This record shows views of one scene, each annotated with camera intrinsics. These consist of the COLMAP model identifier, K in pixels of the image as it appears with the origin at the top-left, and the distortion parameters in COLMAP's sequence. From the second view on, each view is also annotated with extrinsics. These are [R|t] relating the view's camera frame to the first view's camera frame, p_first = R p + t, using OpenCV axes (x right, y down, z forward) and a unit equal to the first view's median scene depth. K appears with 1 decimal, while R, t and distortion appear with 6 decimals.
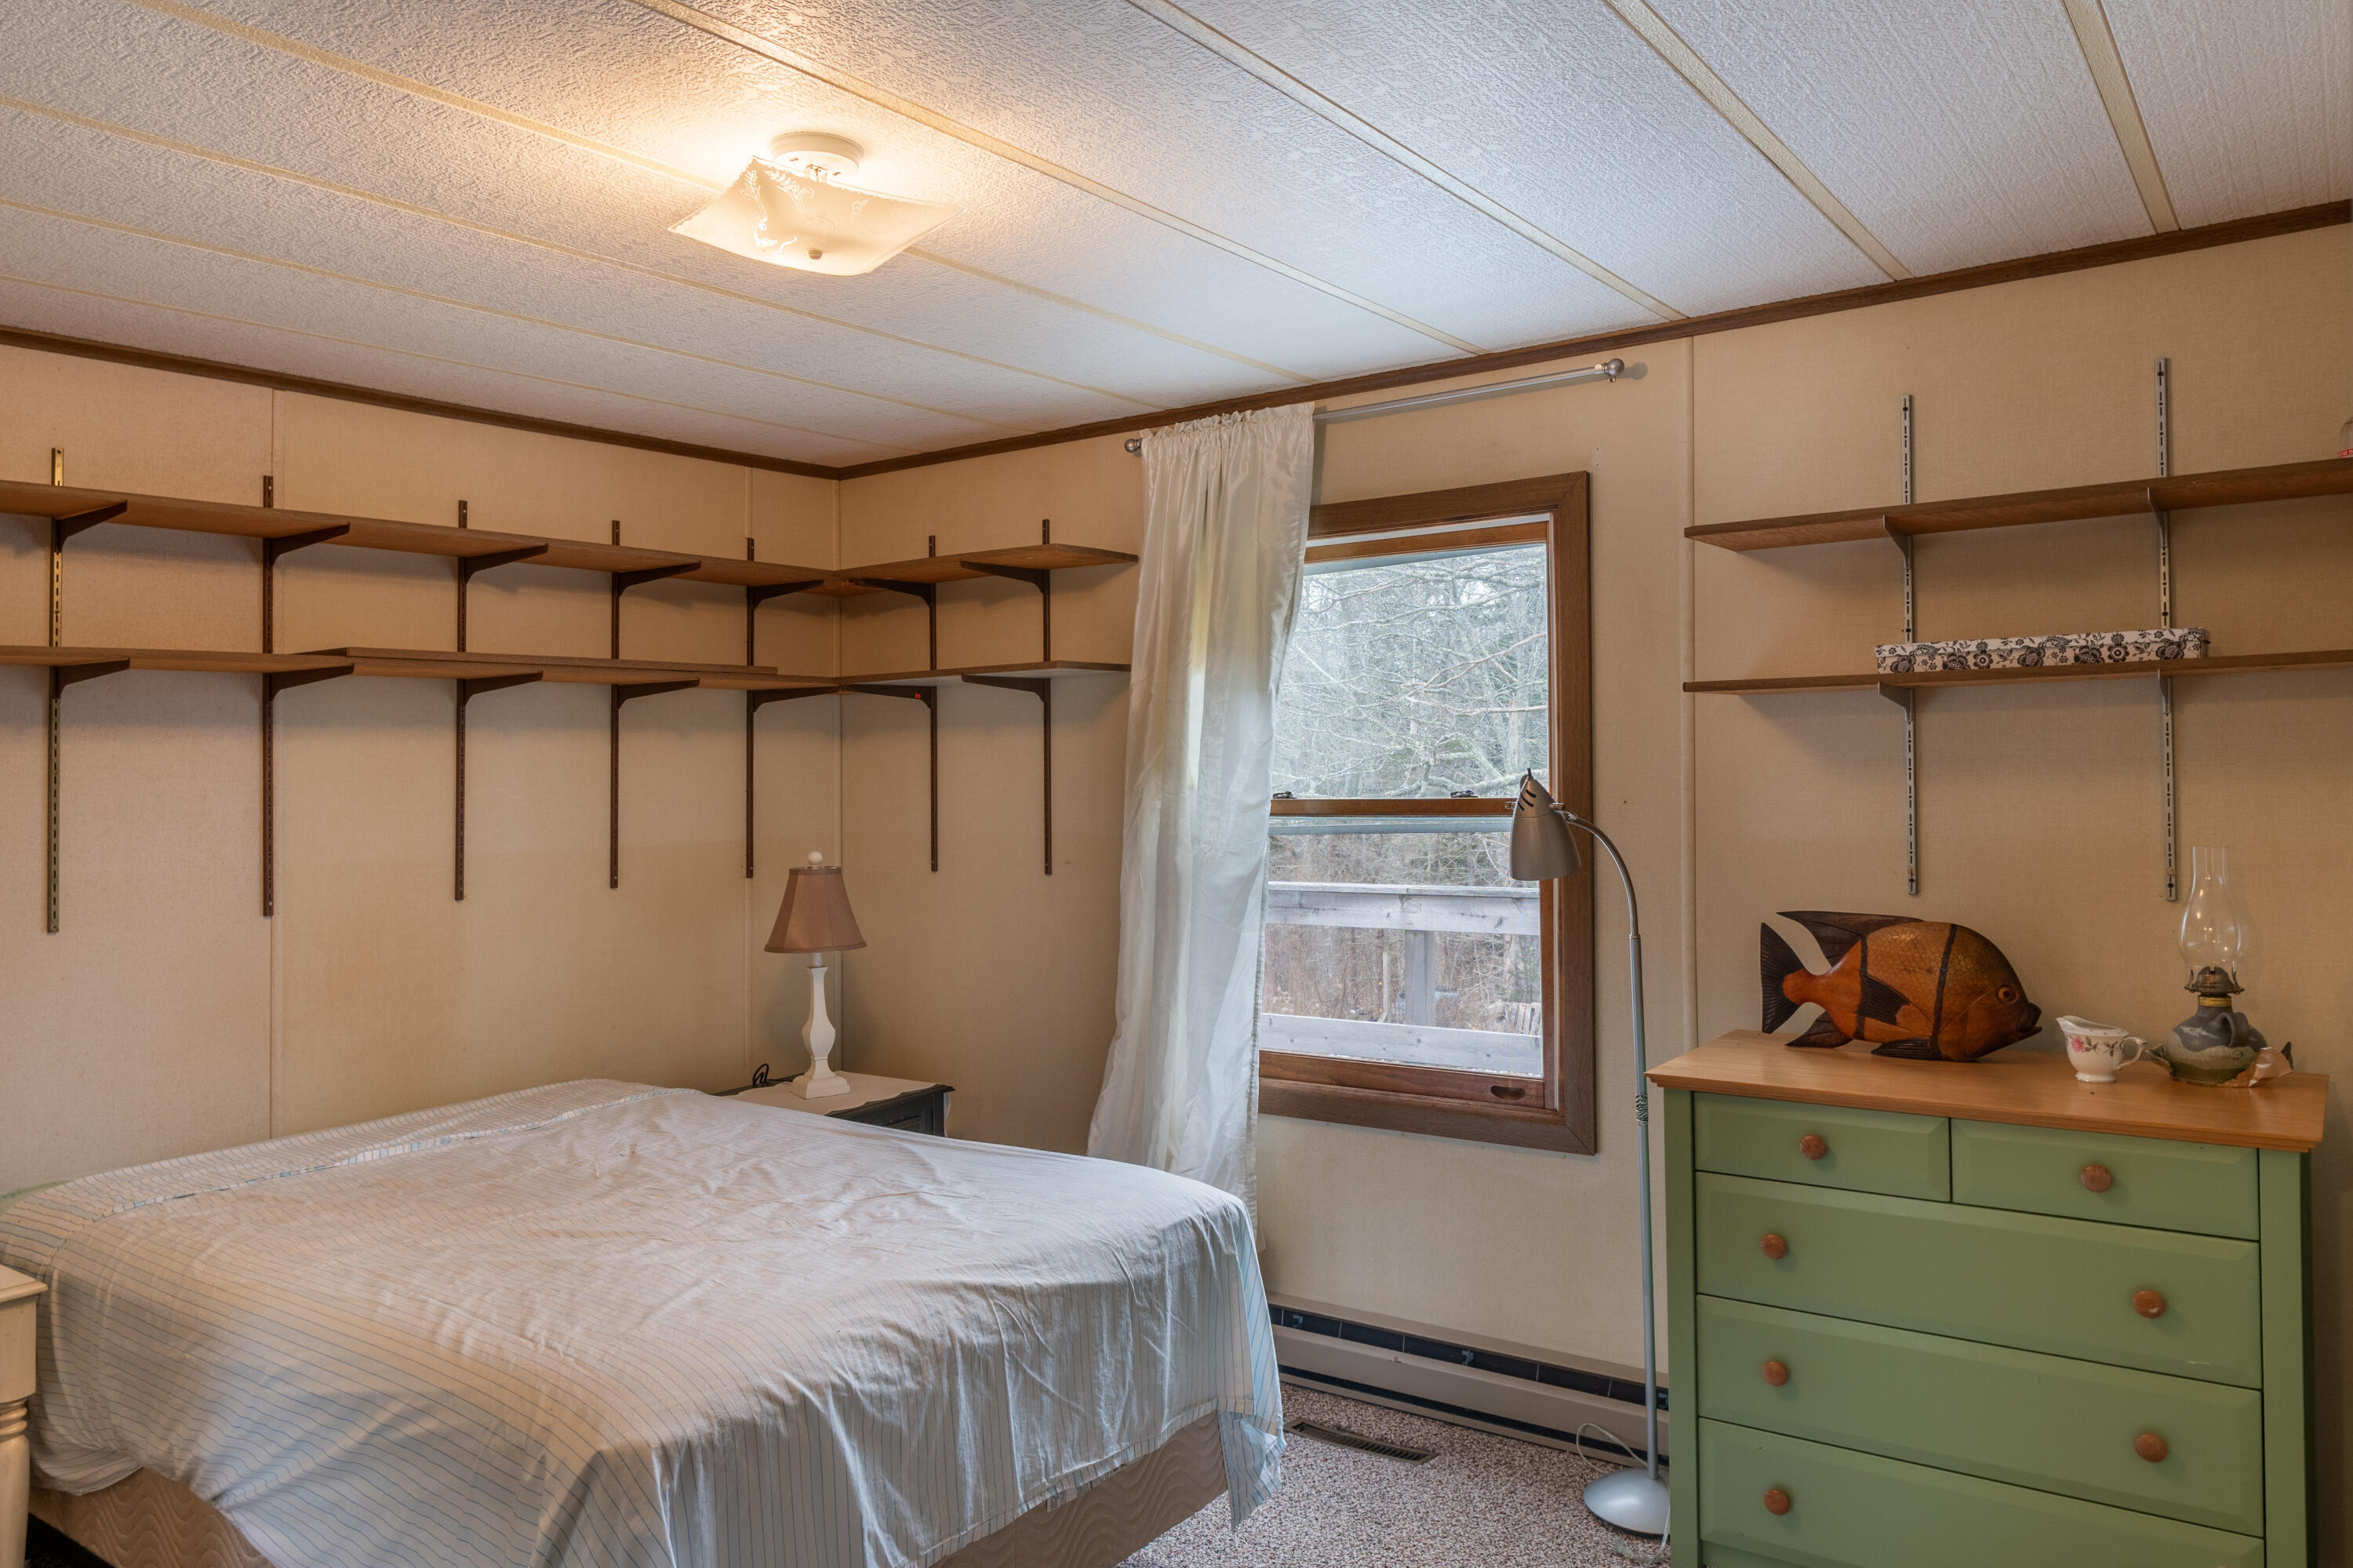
lens RADIAL K [[1641.4, 0, 1170.9], [0, 1641.4, 778.8], [0, 0, 1]] dist [0.007555, -0.008338]
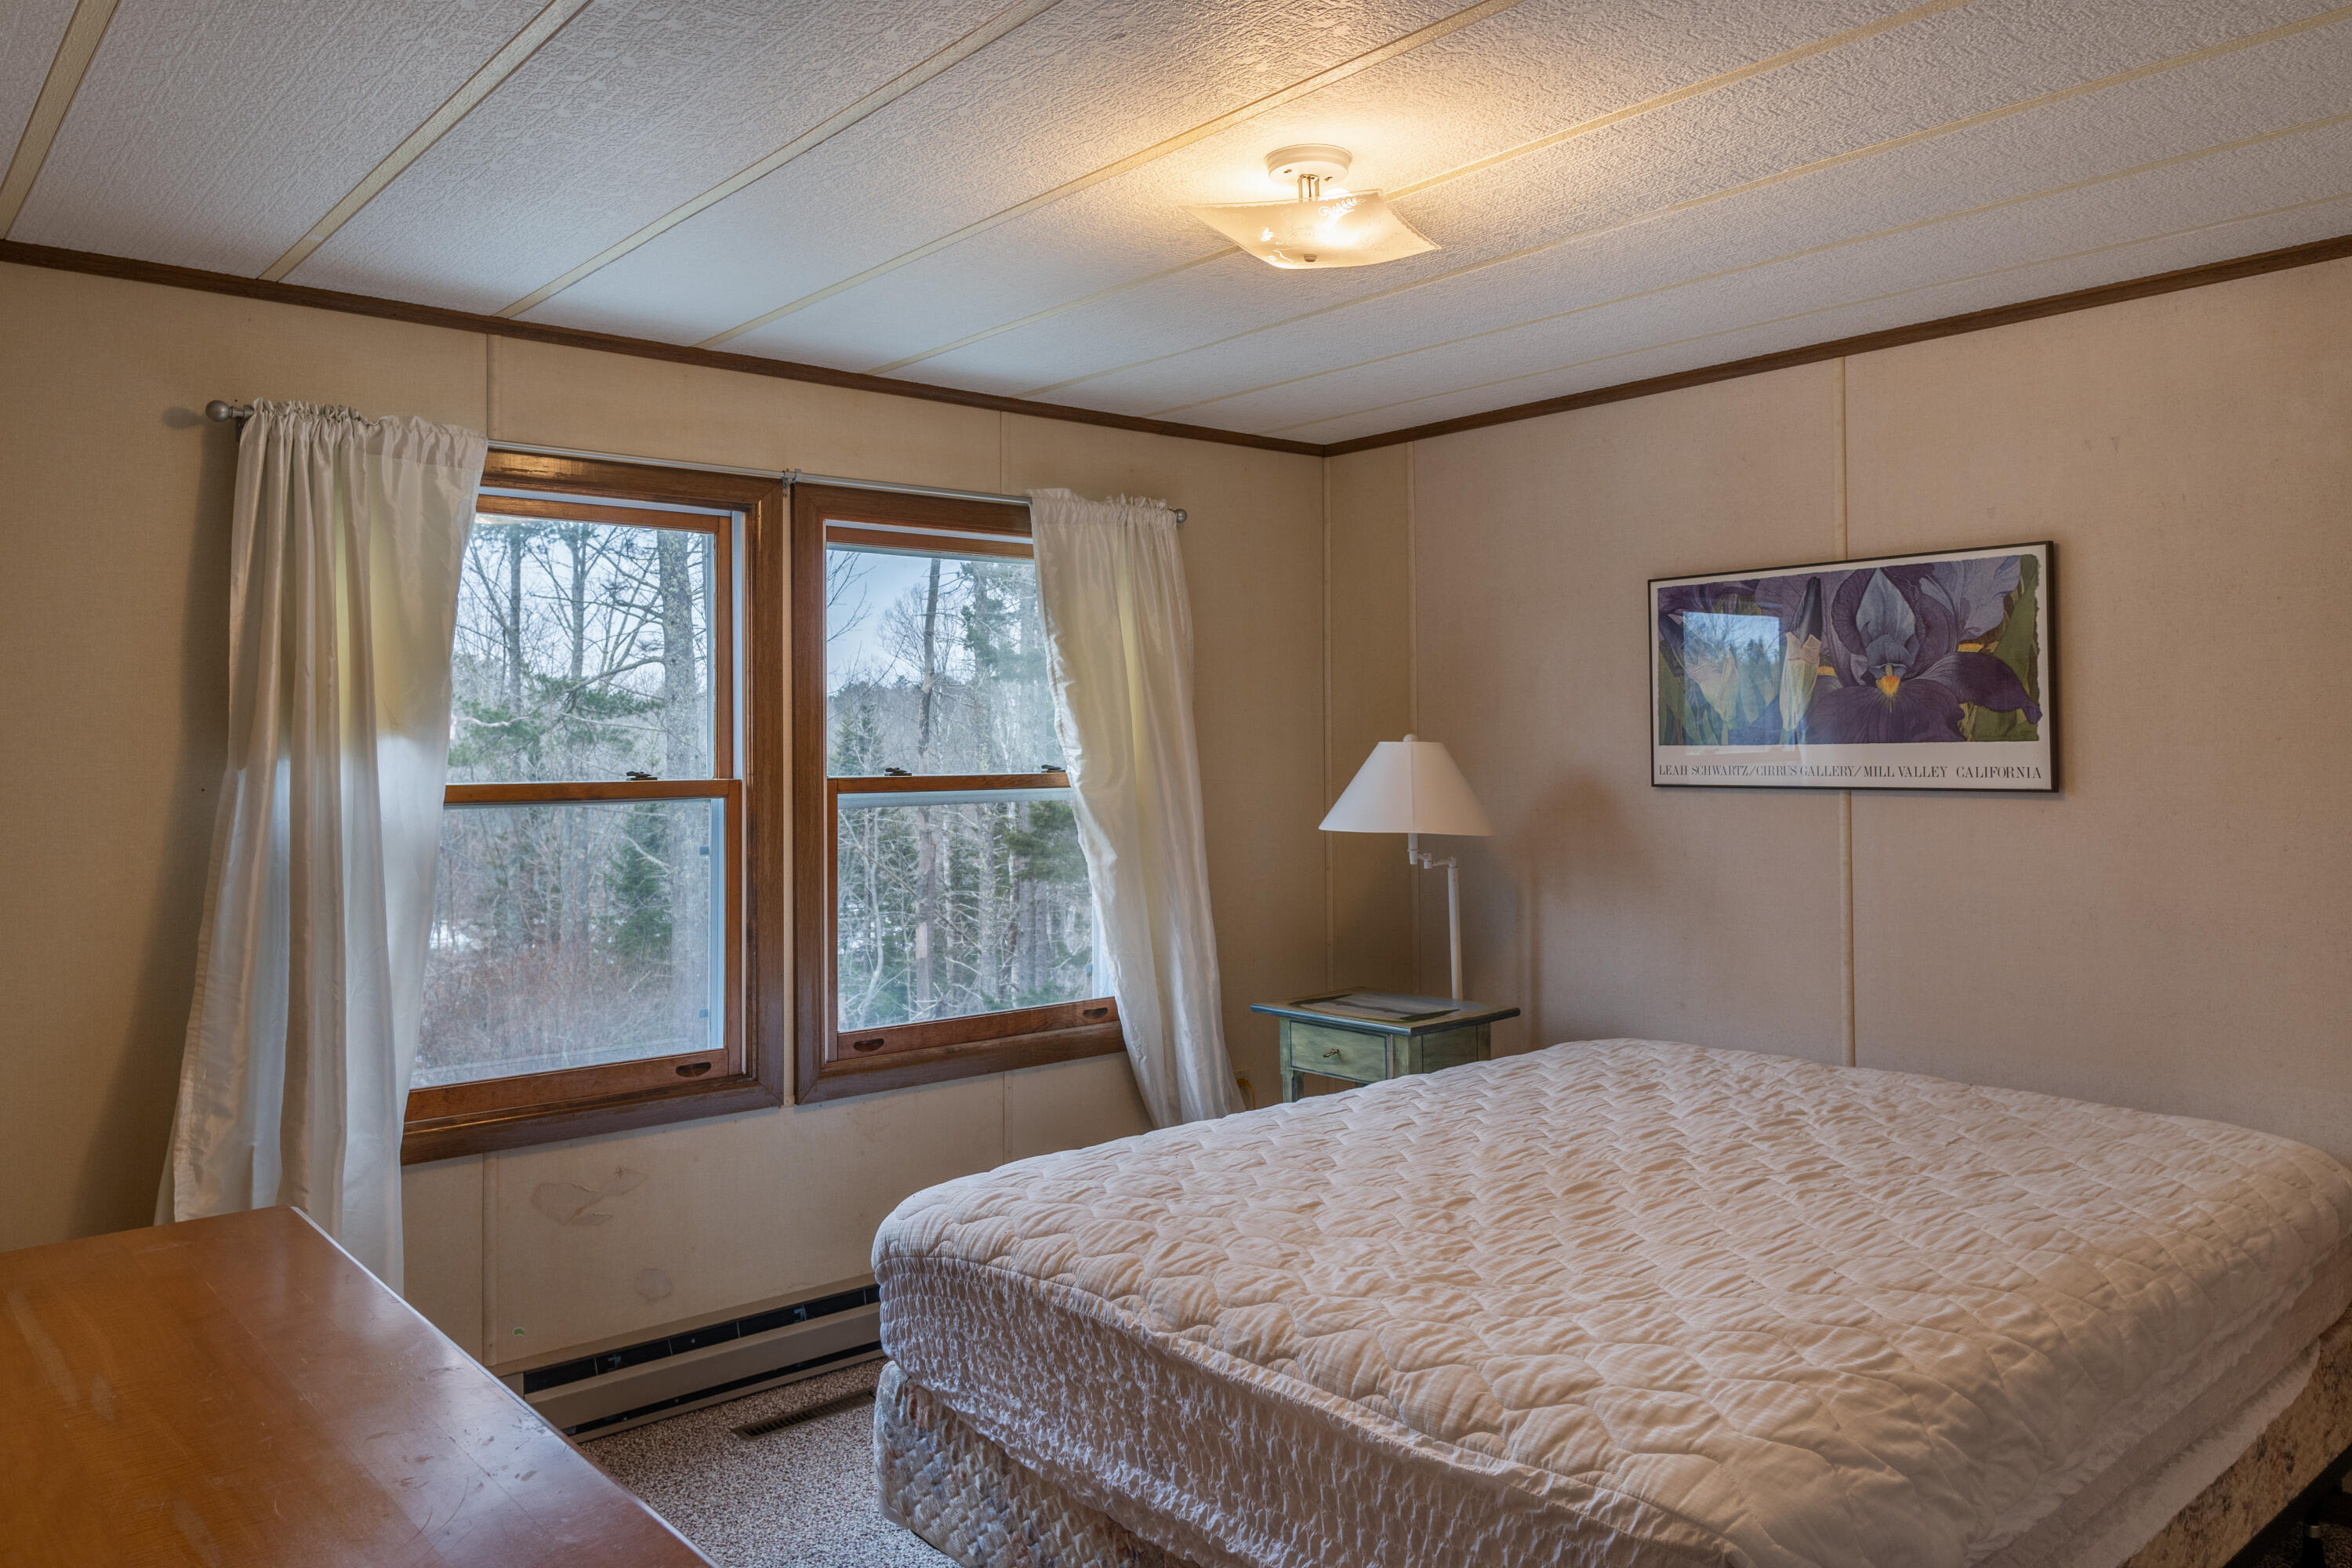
lens RADIAL K [[1640.7, 0, 1170.1], [0, 1640.7, 776.2], [0, 0, 1]] dist [0.007555, -0.008338]
pose [[0.224079, -0.000375, 0.974571, -0.710621], [-0.002296, 0.999997, 0.000912, 0.010662], [-0.974568, -0.002442, 0.224077, 0.496223]]
